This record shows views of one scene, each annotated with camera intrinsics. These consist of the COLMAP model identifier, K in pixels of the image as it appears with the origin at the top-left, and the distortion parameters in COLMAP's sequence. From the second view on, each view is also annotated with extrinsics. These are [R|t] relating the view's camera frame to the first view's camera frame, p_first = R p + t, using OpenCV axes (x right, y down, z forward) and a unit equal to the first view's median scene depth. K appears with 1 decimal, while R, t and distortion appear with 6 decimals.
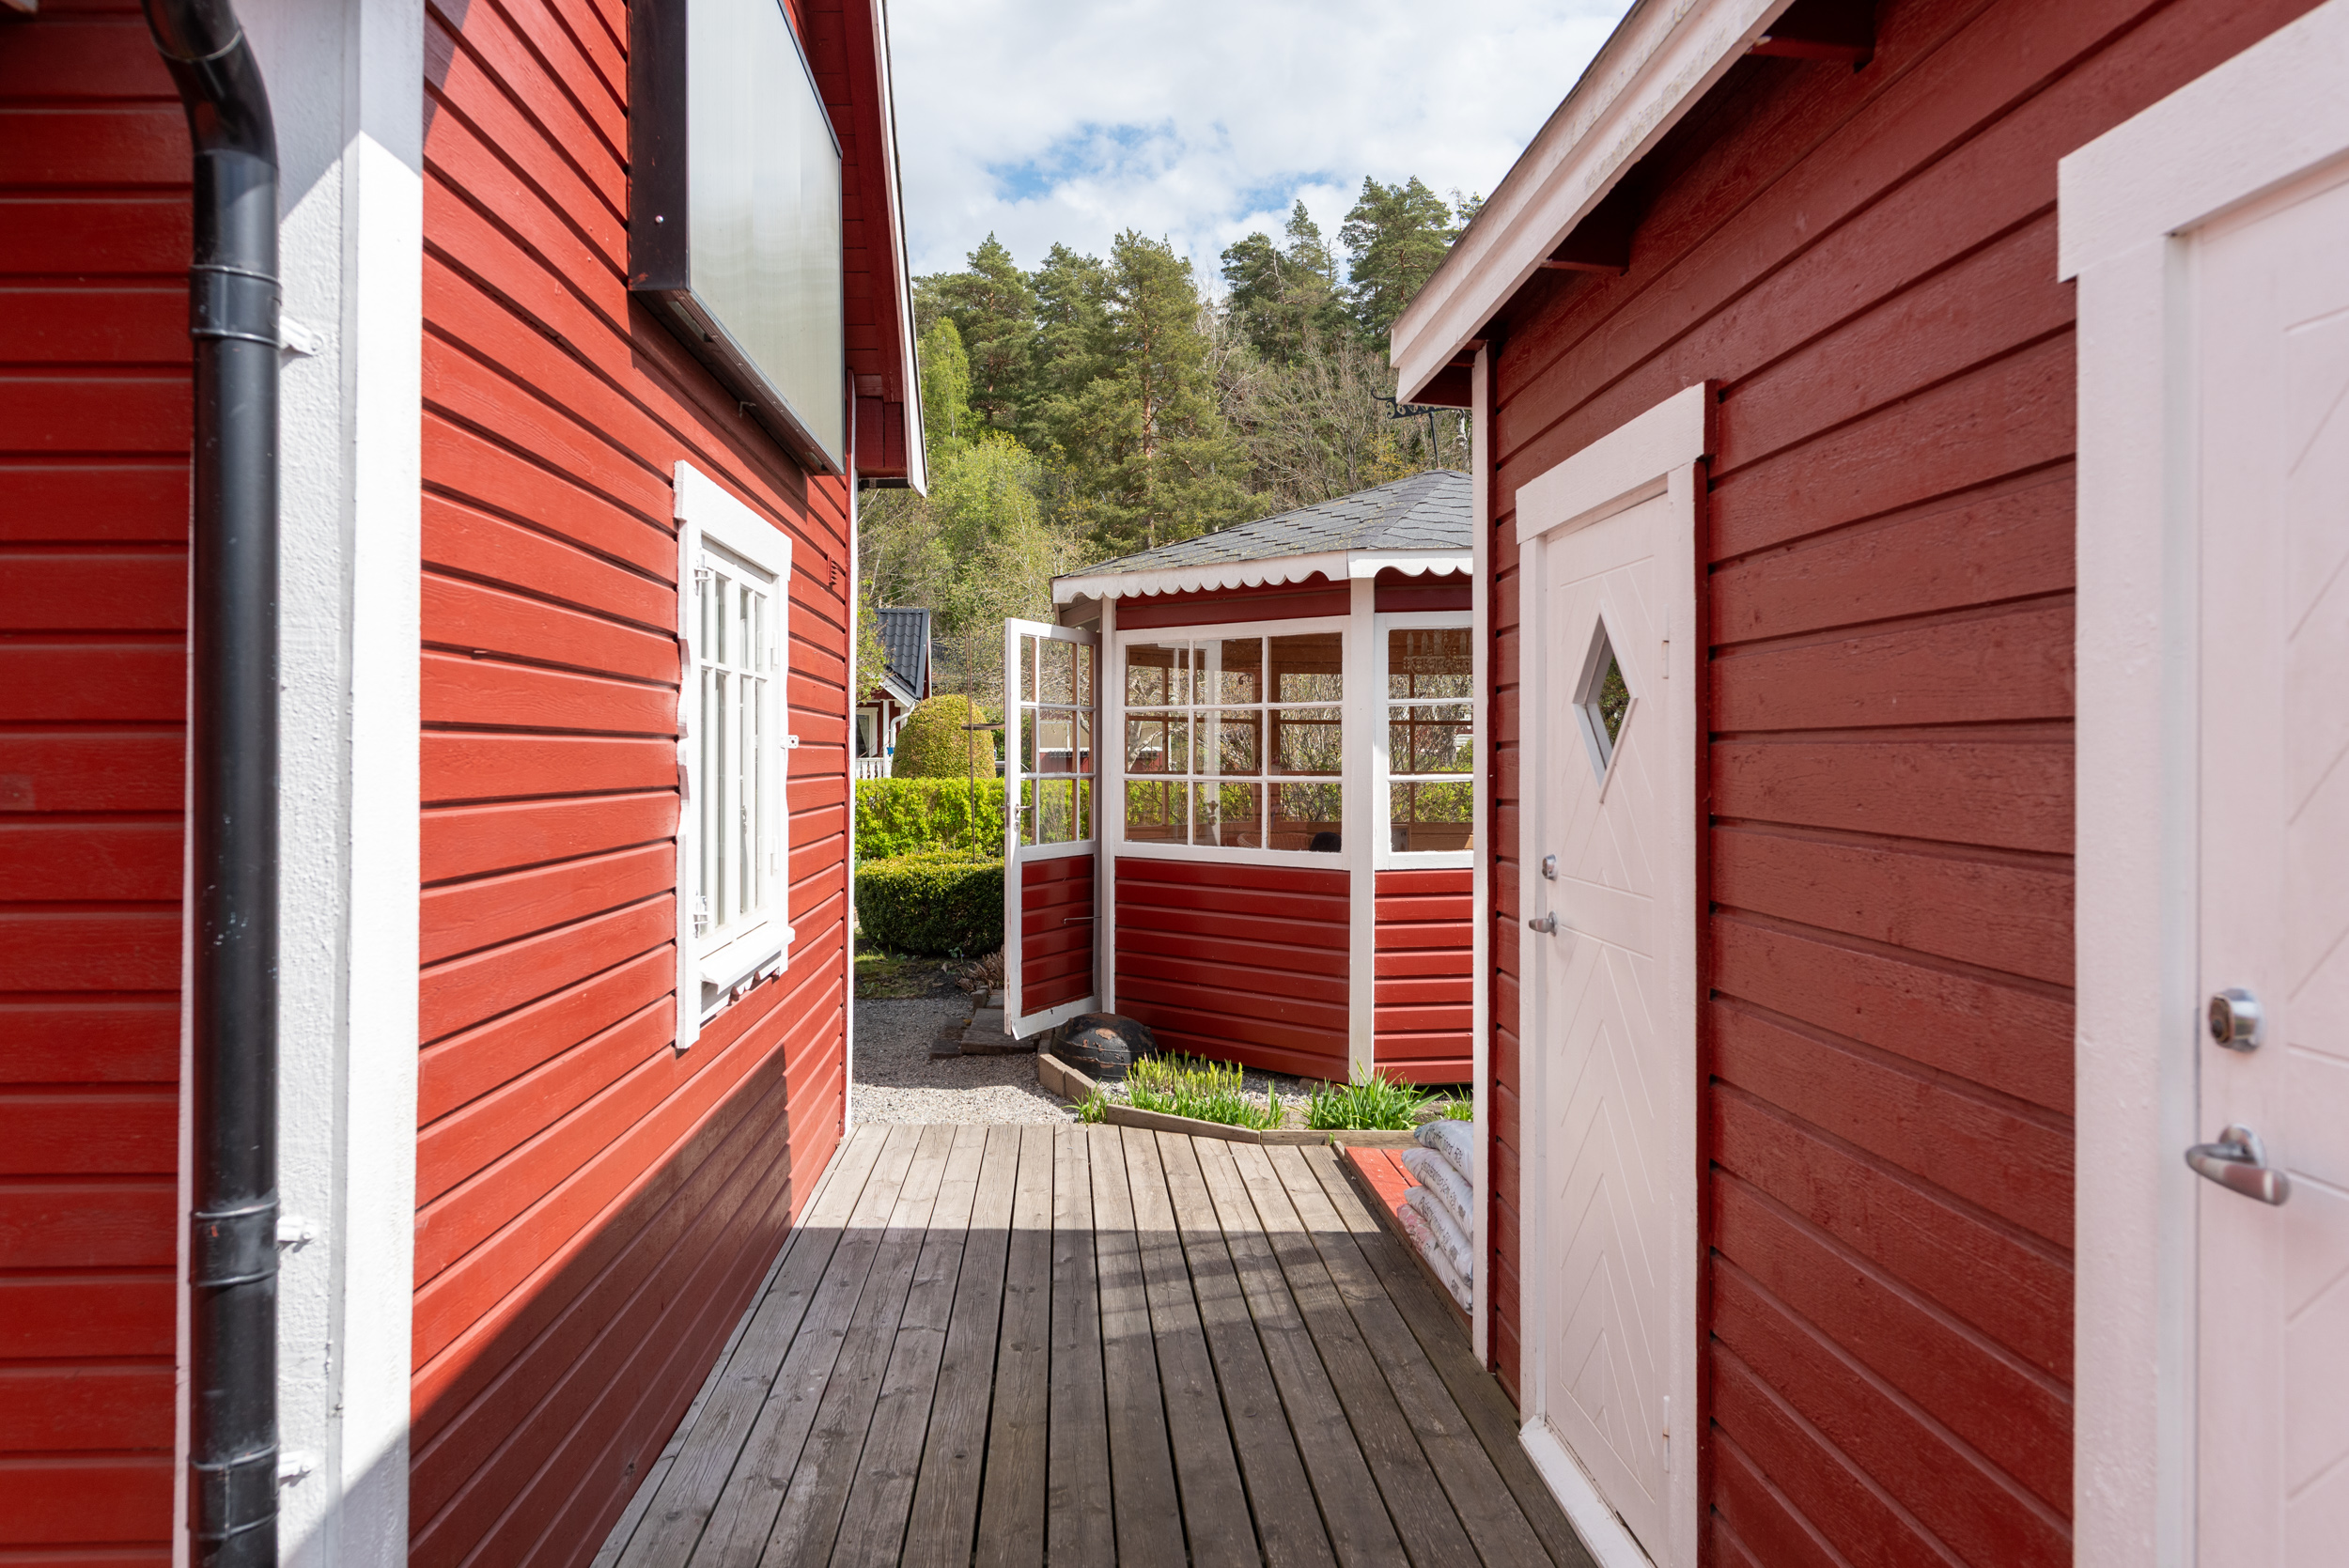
lens RADIAL K [[1614.6, 0, 1174.5], [0, 1614.6, 784.0], [0, 0, 1]] dist [0.004389, -0.003110]
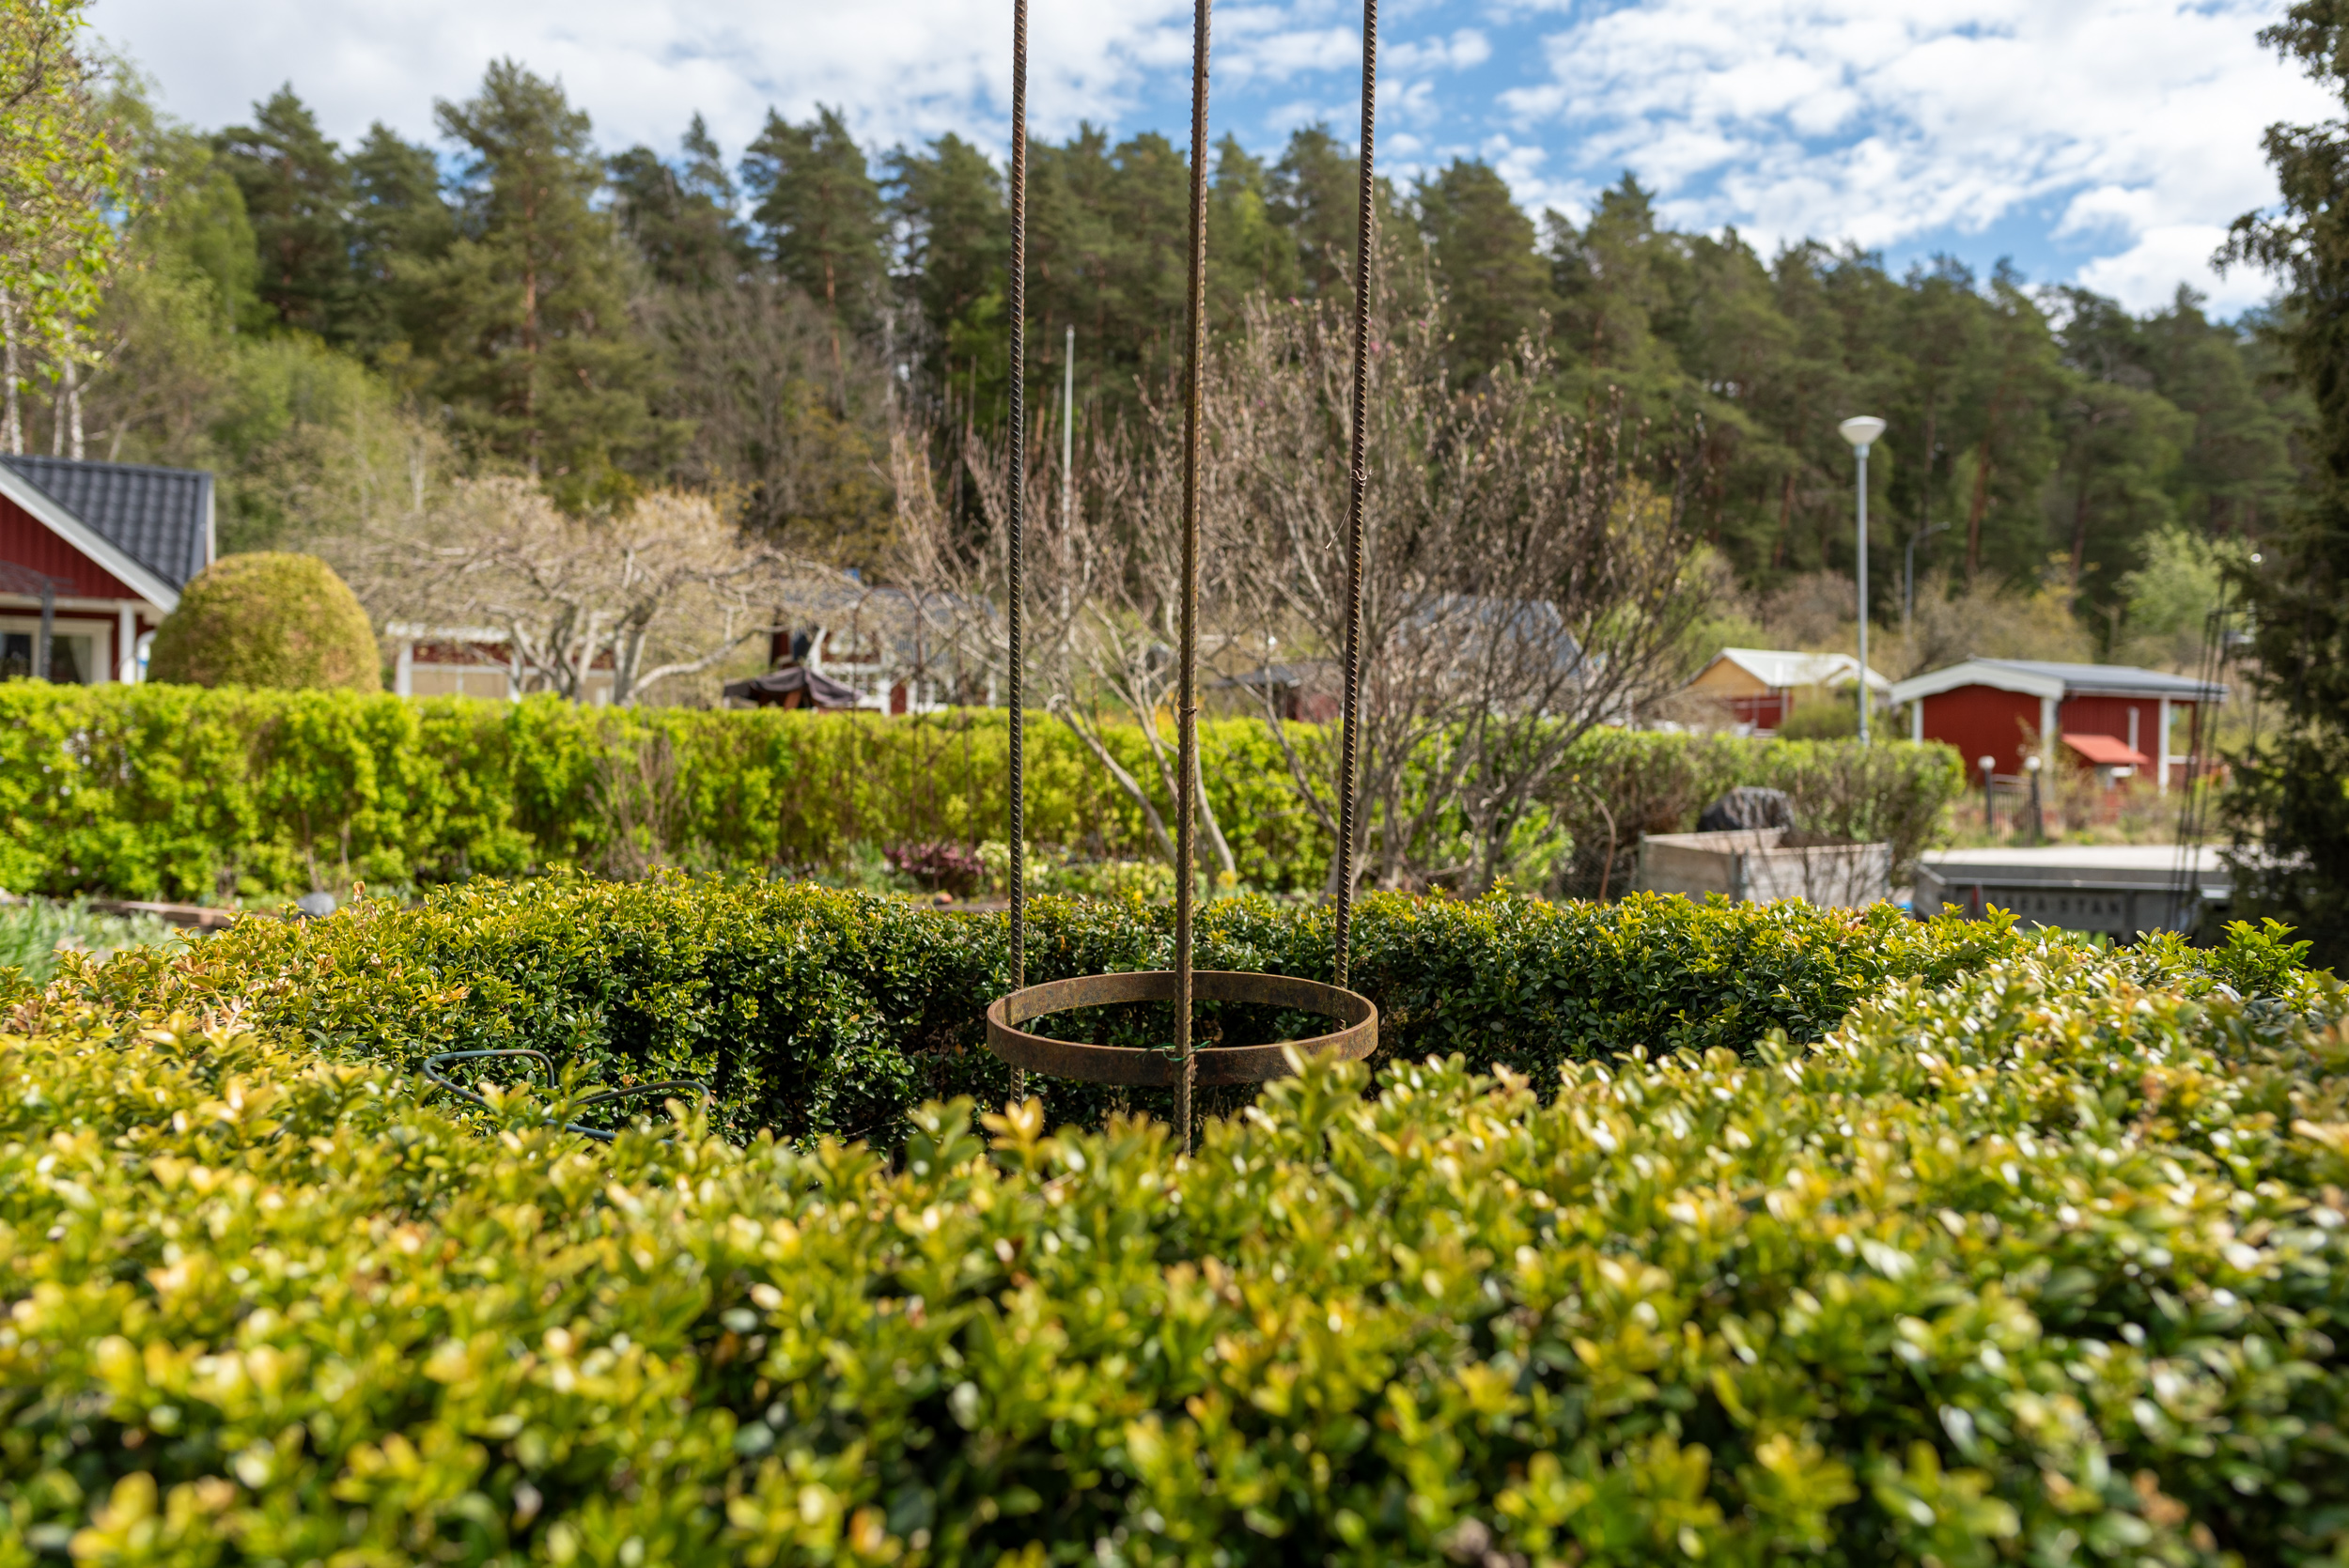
lens RADIAL K [[1614.6, 0, 1174.5], [0, 1614.6, 784.0], [0, 0, 1]] dist [0.004389, -0.003110]
pose [[0.920629, 0.010670, 0.390292, -0.098314], [-0.006337, 0.999903, -0.012386, 0.023672], [-0.390387, 0.008930, 0.920608, 0.544851]]
